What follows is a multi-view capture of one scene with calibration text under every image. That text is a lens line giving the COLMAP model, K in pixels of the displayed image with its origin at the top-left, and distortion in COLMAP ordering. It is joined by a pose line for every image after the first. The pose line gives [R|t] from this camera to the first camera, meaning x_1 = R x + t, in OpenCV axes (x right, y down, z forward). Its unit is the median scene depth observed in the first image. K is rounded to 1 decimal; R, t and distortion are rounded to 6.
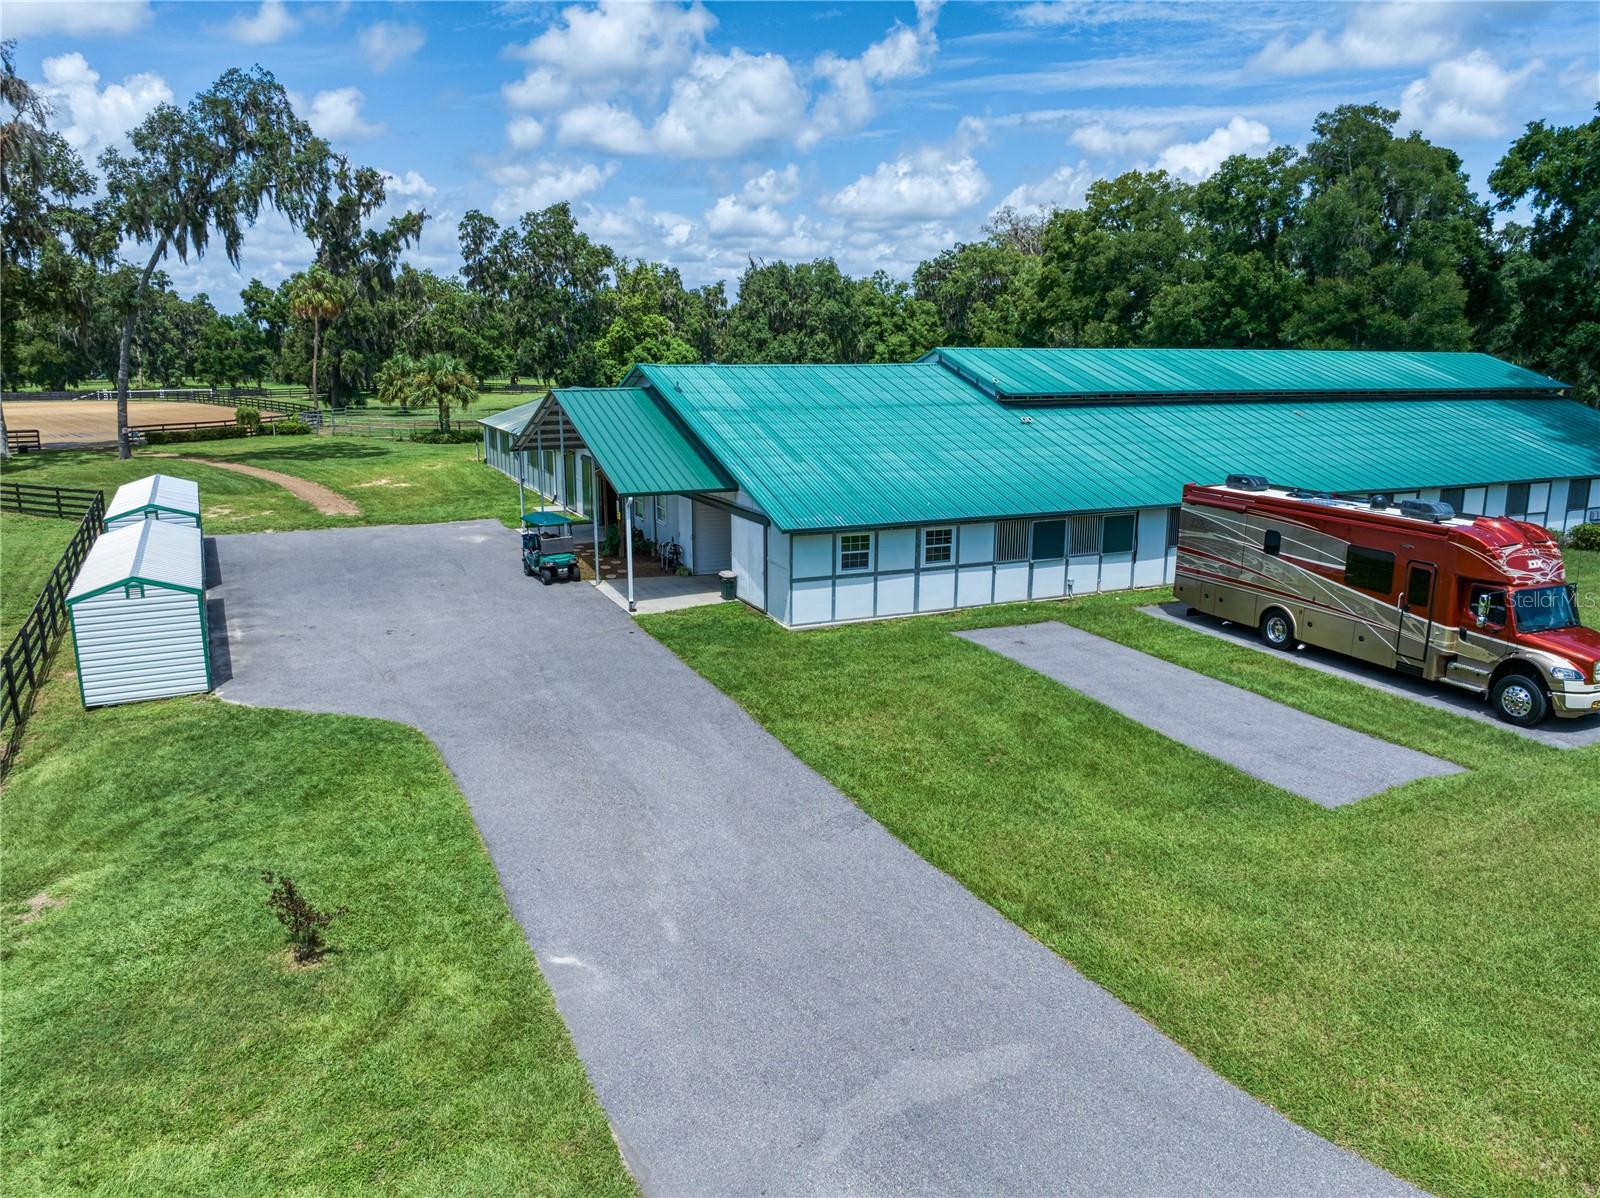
lens RADIAL K [[1137.8, 0, 800.0], [0, 1137.8, 599.0], [0, 0, 1]] dist [-0.078546, 0.037147]
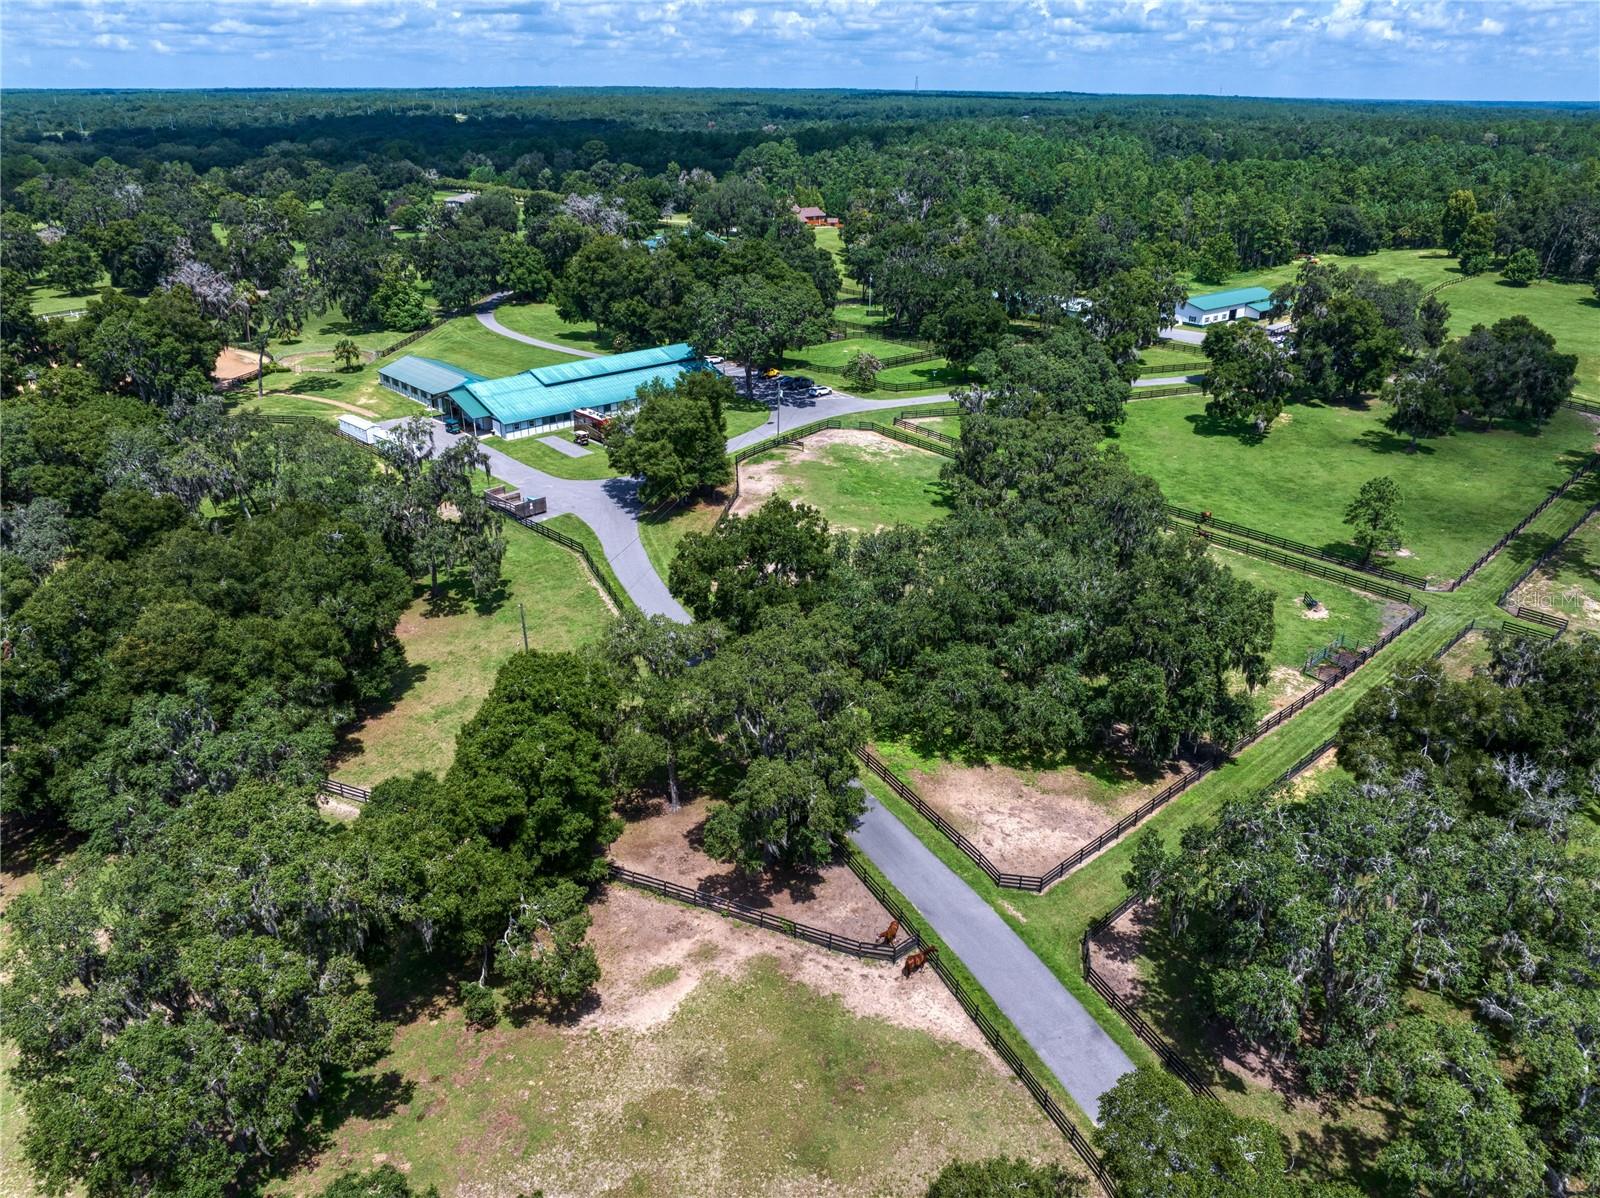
lens RADIAL K [[1137.8, 0, 800.0], [0, 1137.8, 599.0], [0, 0, 1]] dist [-0.078546, 0.037147]
pose [[0.953425, -0.115935, 0.278460, -0.264513], [0.056198, 0.975295, 0.213641, -0.312258], [-0.296349, -0.188041, 0.936385, -4.677257]]
